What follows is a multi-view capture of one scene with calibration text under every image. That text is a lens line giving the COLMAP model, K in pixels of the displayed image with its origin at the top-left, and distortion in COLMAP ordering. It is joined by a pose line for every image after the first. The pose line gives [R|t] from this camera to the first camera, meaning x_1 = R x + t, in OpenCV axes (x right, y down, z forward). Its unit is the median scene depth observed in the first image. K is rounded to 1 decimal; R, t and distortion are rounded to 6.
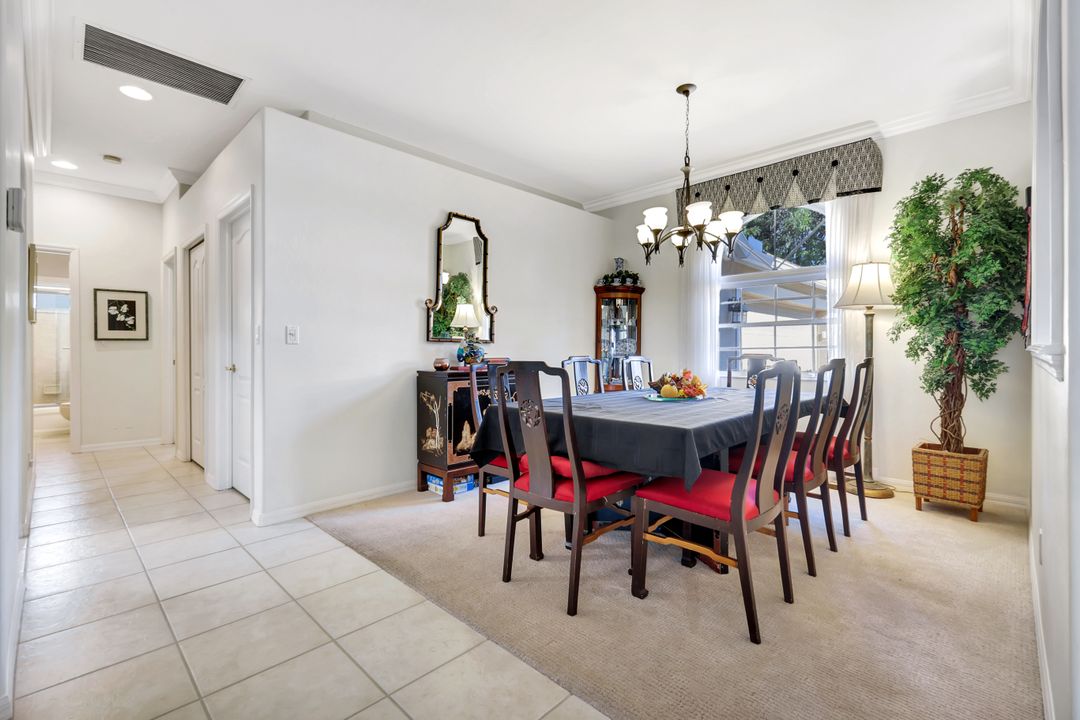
lens RADIAL K [[472.3, 0, 542.8], [0, 472.3, 353.6], [0, 0, 1]] dist [0.000533, 0.000042]
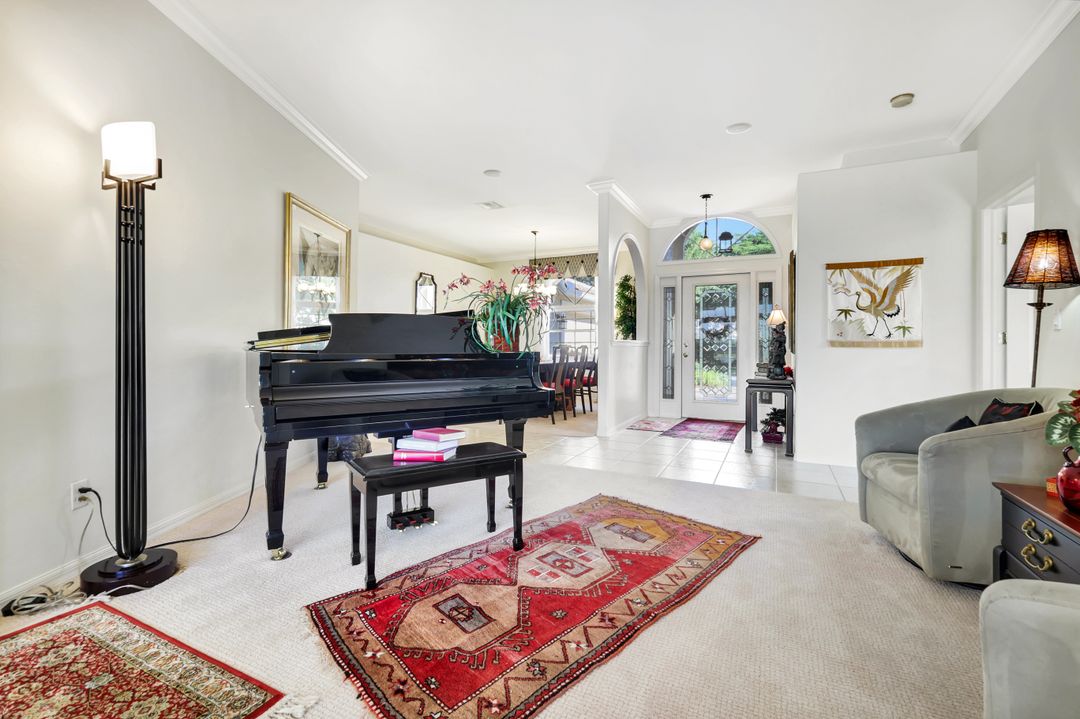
lens RADIAL K [[471.6, 0, 537.7], [0, 471.6, 349.4], [0, 0, 1]] dist [0.002168, 0.000372]
pose [[0.958466, 0.009352, 0.285055, -0.278513], [-0.012350, 0.999886, 0.008720, 0.004981], [-0.284941, -0.011878, 0.958472, -1.029170]]
